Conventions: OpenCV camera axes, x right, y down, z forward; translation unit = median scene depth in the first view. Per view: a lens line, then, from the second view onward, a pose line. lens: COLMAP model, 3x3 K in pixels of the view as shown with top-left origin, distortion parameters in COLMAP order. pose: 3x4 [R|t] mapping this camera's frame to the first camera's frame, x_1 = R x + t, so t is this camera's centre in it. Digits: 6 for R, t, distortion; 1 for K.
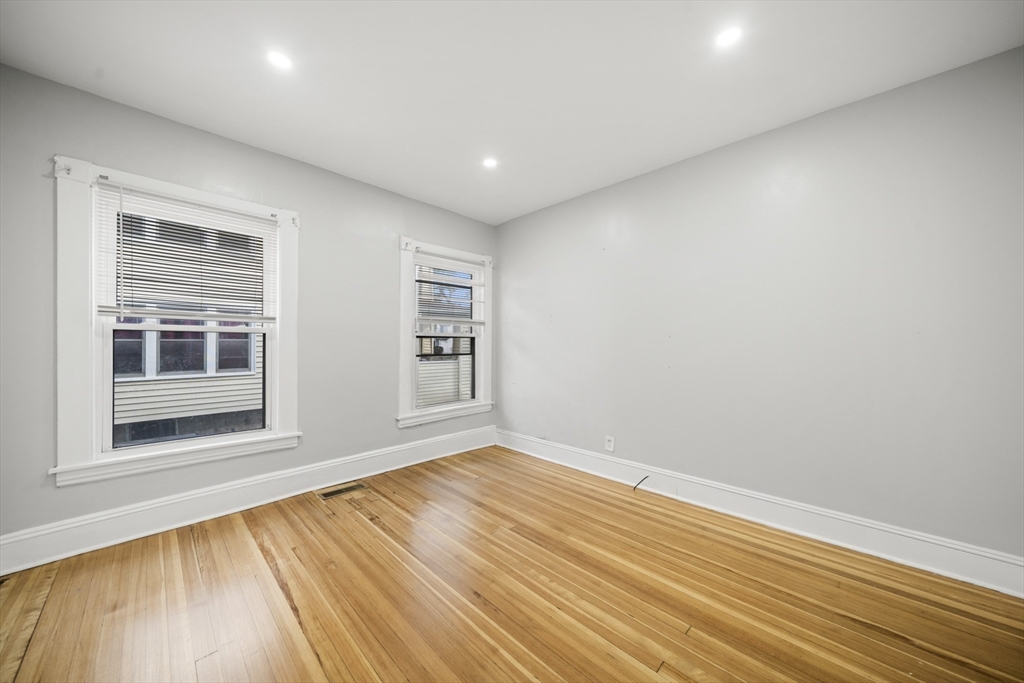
lens RADIAL K [[350.2, 0, 497.2], [0, 350.2, 343.7], [0, 0, 1]] dist [-0.006523, 0.000109]
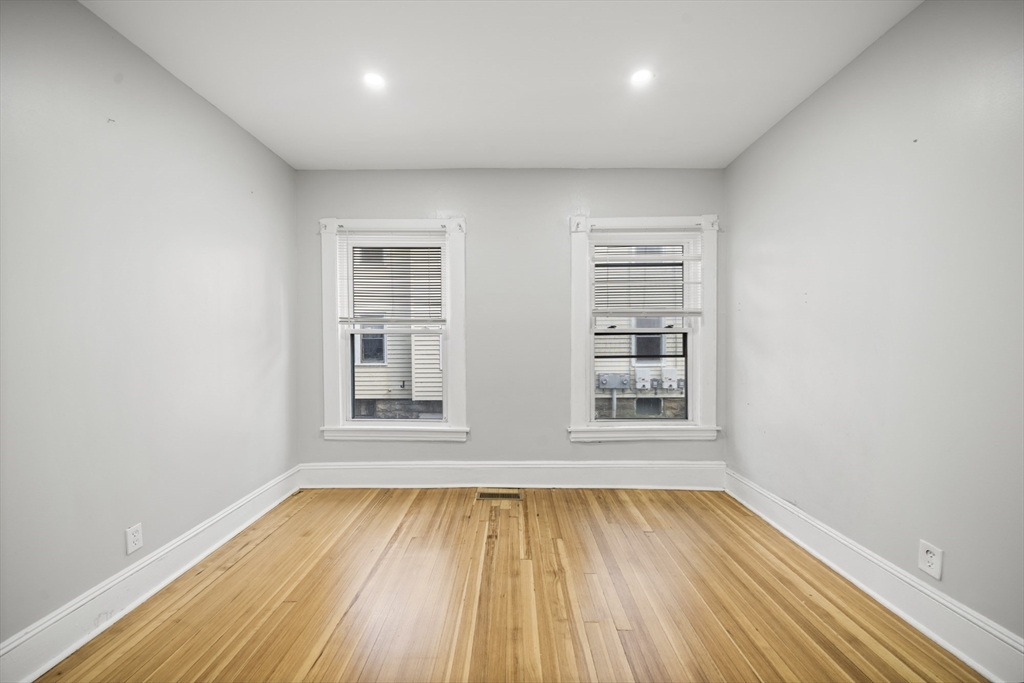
lens RADIAL K [[368.4, 0, 512.0], [0, 368.4, 342.1], [0, 0, 1]] dist [-0.008896, -0.000057]
pose [[0.710935, -0.004201, -0.703245, 0.264182], [0.005670, 0.999984, -0.000242, -0.002309], [0.703235, -0.003815, 0.710948, 0.270180]]
